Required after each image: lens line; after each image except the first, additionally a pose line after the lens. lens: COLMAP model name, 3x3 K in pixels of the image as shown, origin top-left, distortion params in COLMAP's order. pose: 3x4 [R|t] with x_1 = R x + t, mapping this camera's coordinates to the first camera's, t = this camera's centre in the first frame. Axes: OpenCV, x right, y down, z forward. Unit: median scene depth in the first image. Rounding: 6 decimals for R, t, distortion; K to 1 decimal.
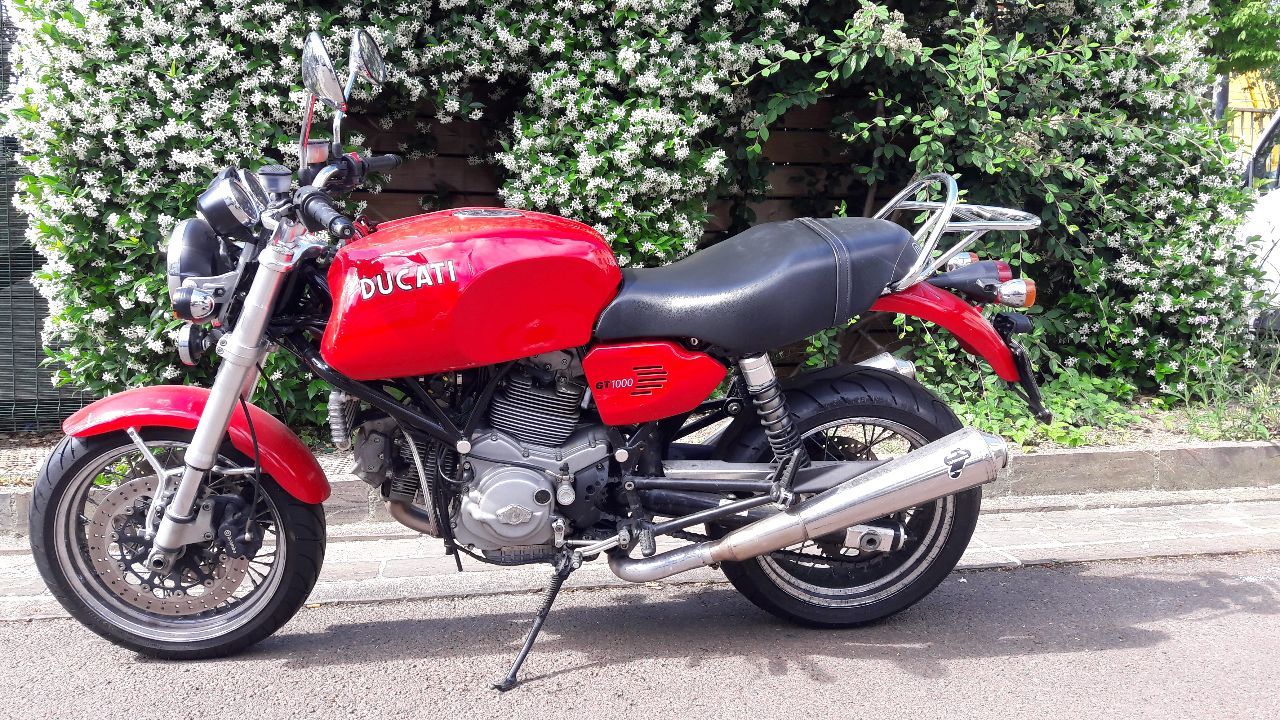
lens RADIAL K [[1059.4, 0, 621.5], [0, 1059.4, 380.9], [0, 0, 1]] dist [0.074092, -0.110149]
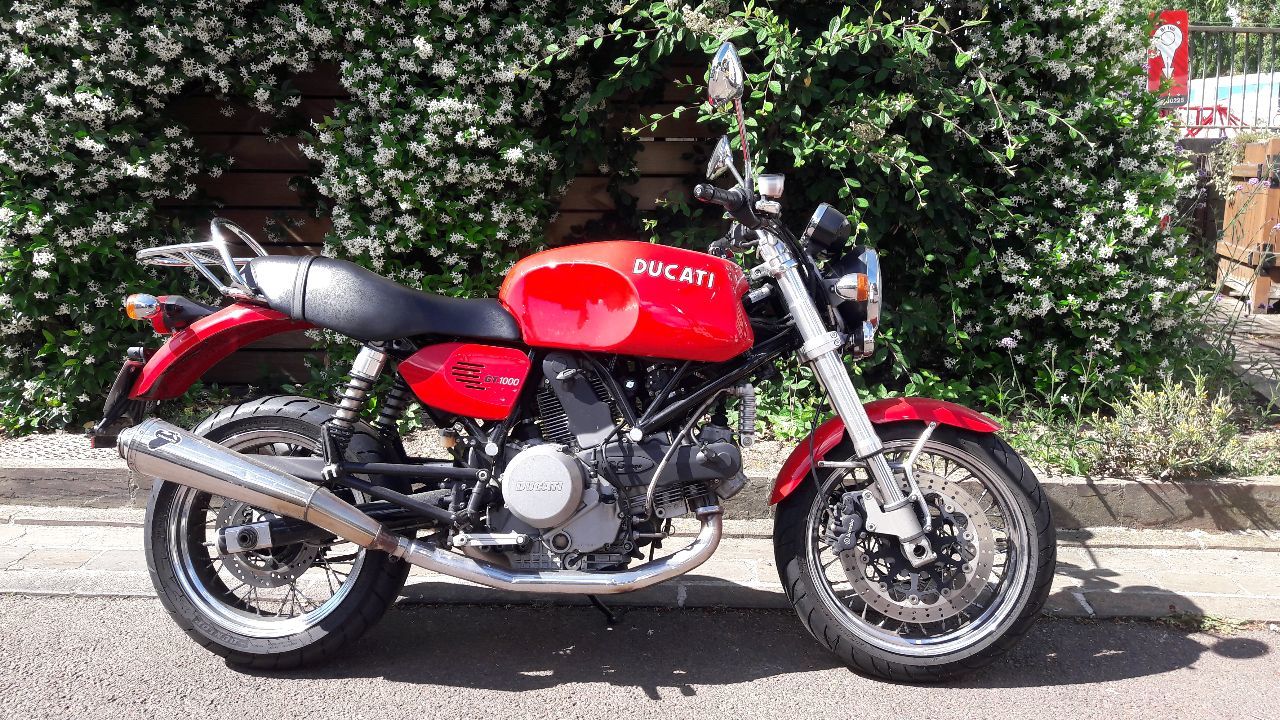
lens RADIAL K [[1059.4, 0, 644.2], [0, 1059.4, 377.5], [0, 0, 1]] dist [0.074092, -0.110149]
pose [[0.976520, 0.046444, -0.210358, 0.418384], [-0.030269, 0.996377, 0.079474, -0.082333], [0.213288, -0.071240, 0.974389, 0.062483]]
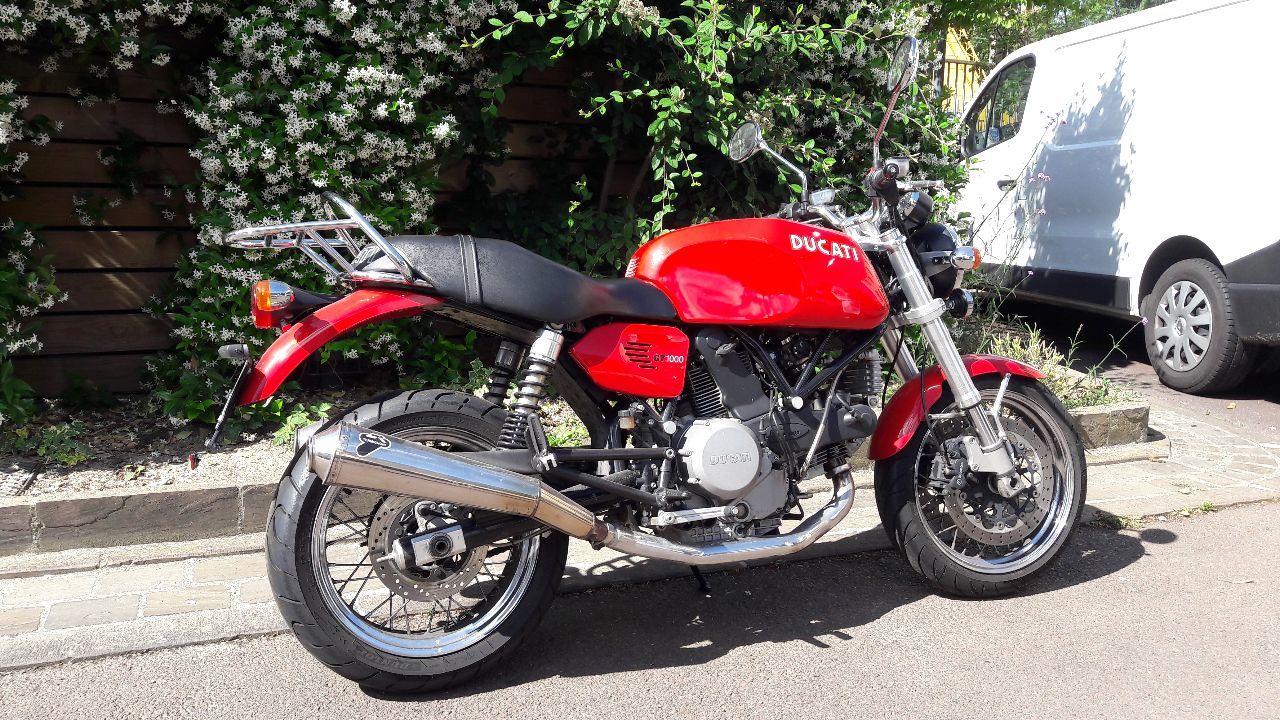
lens RADIAL K [[1059.4, 0, 624.4], [0, 1059.4, 380.4], [0, 0, 1]] dist [0.074092, -0.110149]
pose [[0.974065, -0.014993, 0.225773, 0.029250], [-0.003839, 0.996564, 0.082742, -0.066427], [-0.226238, -0.081463, 0.970660, 0.052023]]
